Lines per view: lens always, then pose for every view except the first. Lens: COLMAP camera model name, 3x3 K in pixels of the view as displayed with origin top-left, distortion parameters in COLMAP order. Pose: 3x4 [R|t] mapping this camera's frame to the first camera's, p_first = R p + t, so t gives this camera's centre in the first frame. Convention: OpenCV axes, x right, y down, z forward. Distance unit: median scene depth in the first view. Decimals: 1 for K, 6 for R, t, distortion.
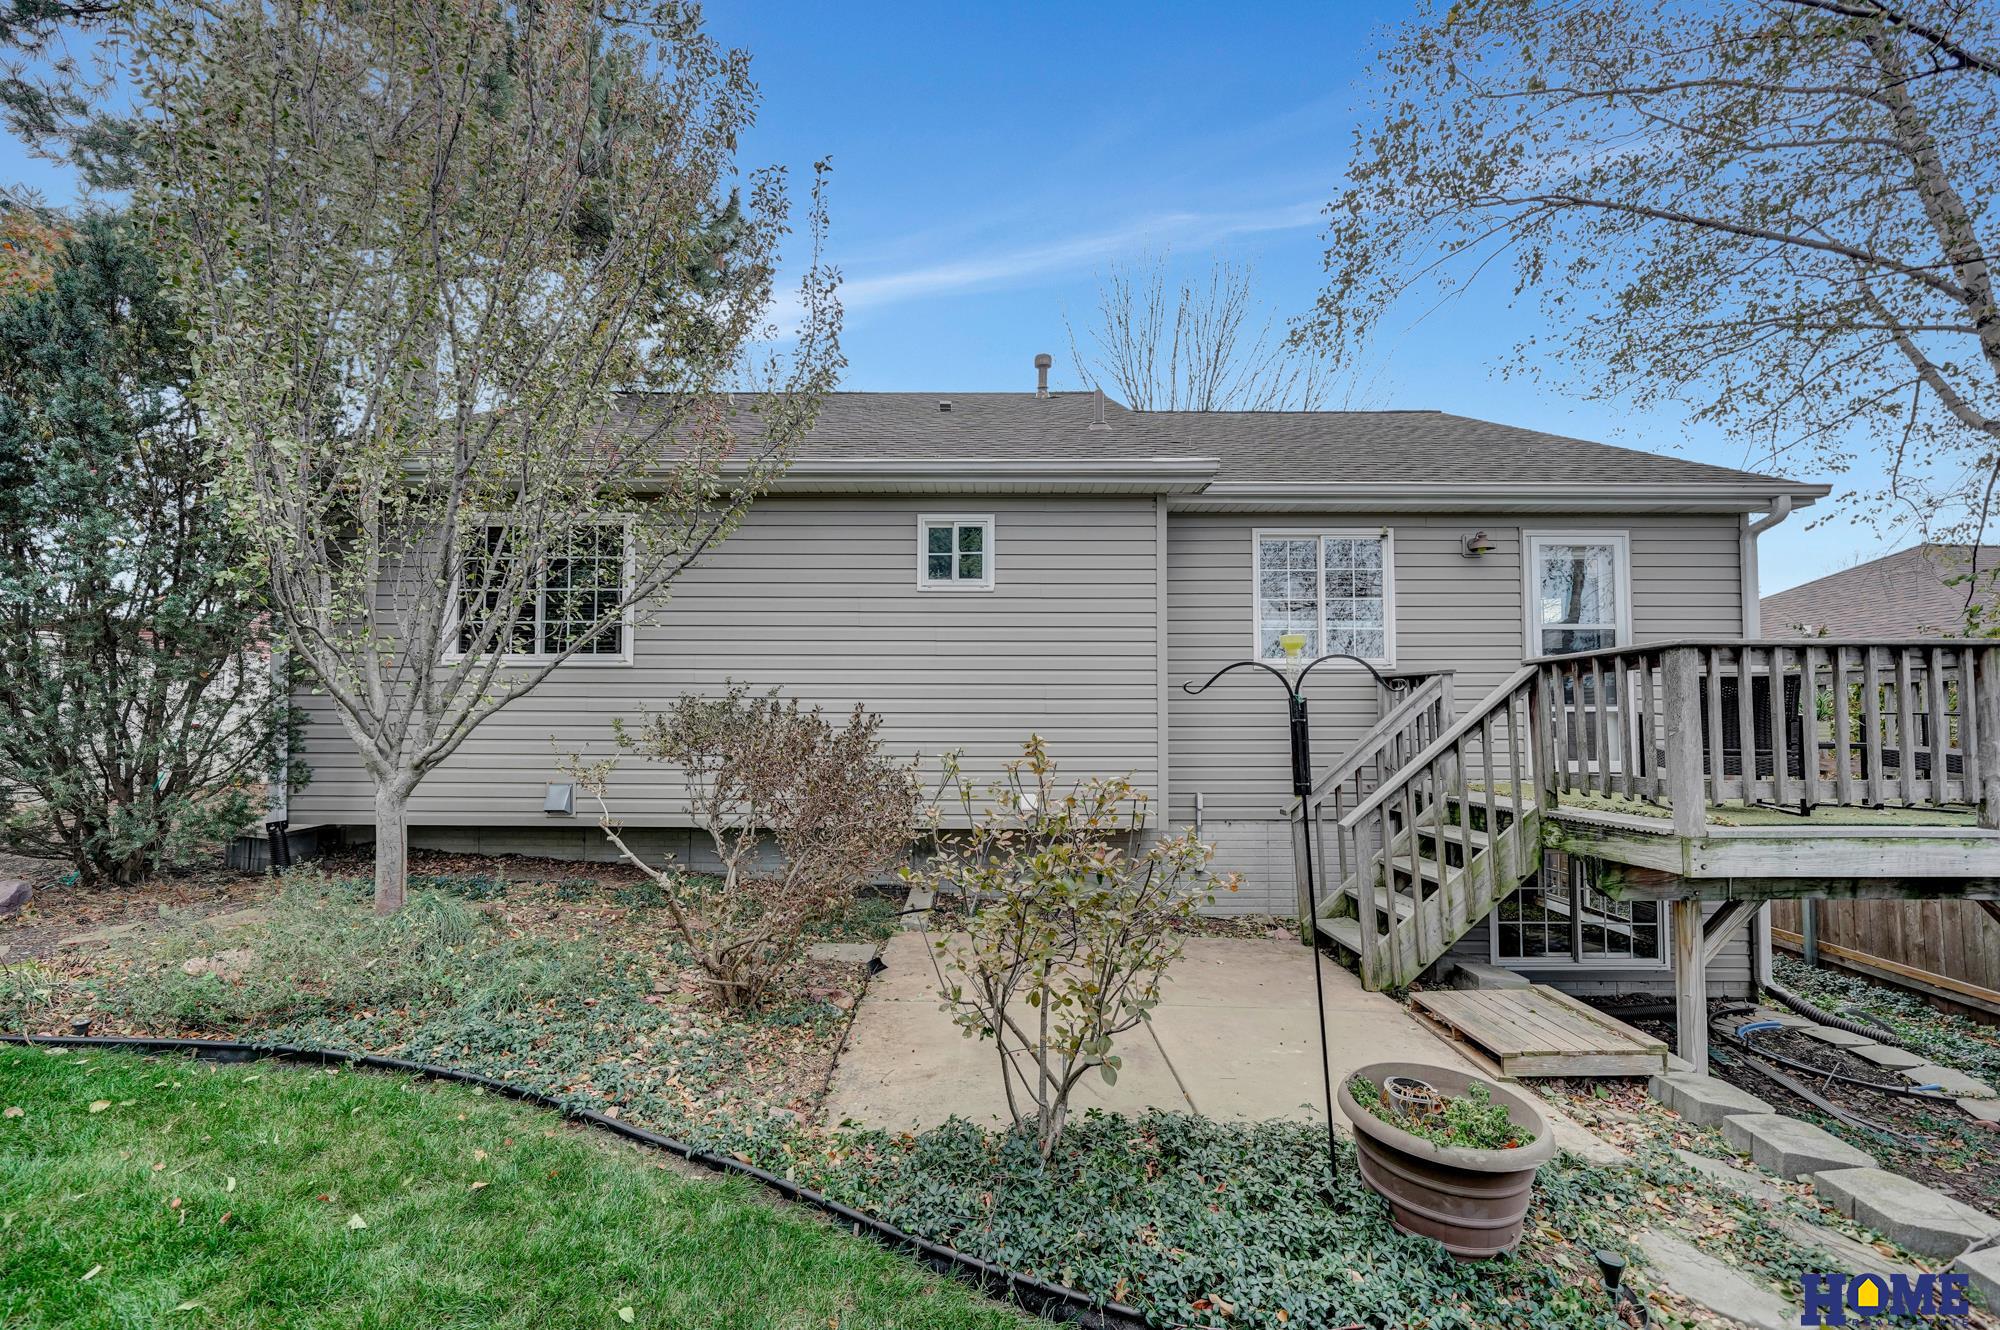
lens RADIAL K [[790.1, 0, 995.4], [0, 790.1, 693.8], [0, 0, 1]] dist [0.001341, 0.000170]
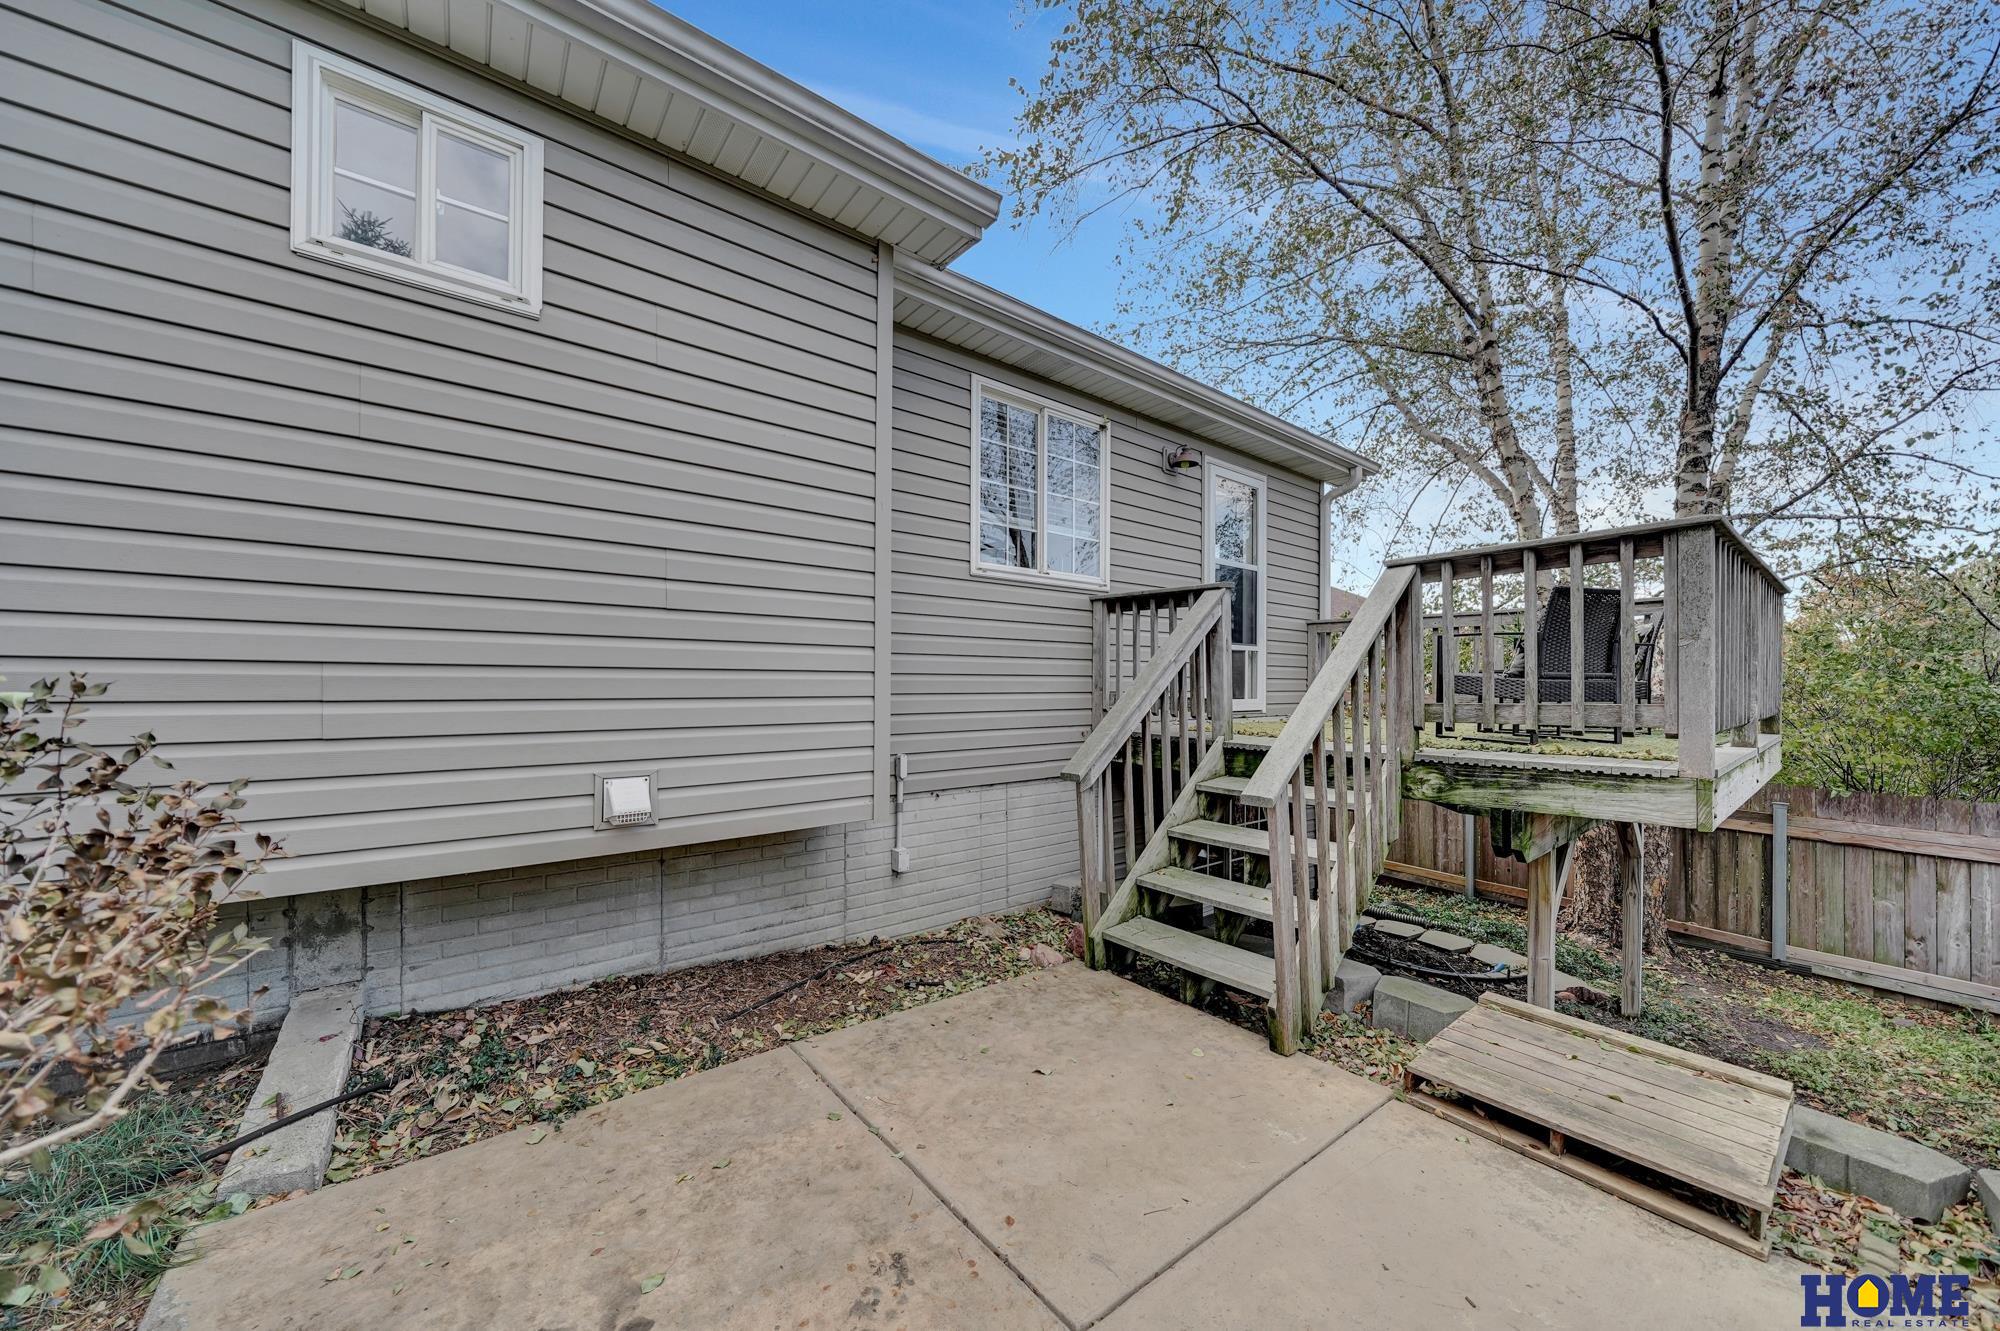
lens RADIAL K [[696.8, 0, 1002.1], [0, 696.8, 687.2], [0, 0, 1]] dist [-0.000519, 0.000001]
pose [[0.788570, -0.000107, 0.614945, -0.036880], [-0.024254, 0.999216, 0.031277, 0.053462], [-0.614466, -0.039579, 0.787950, 0.533889]]
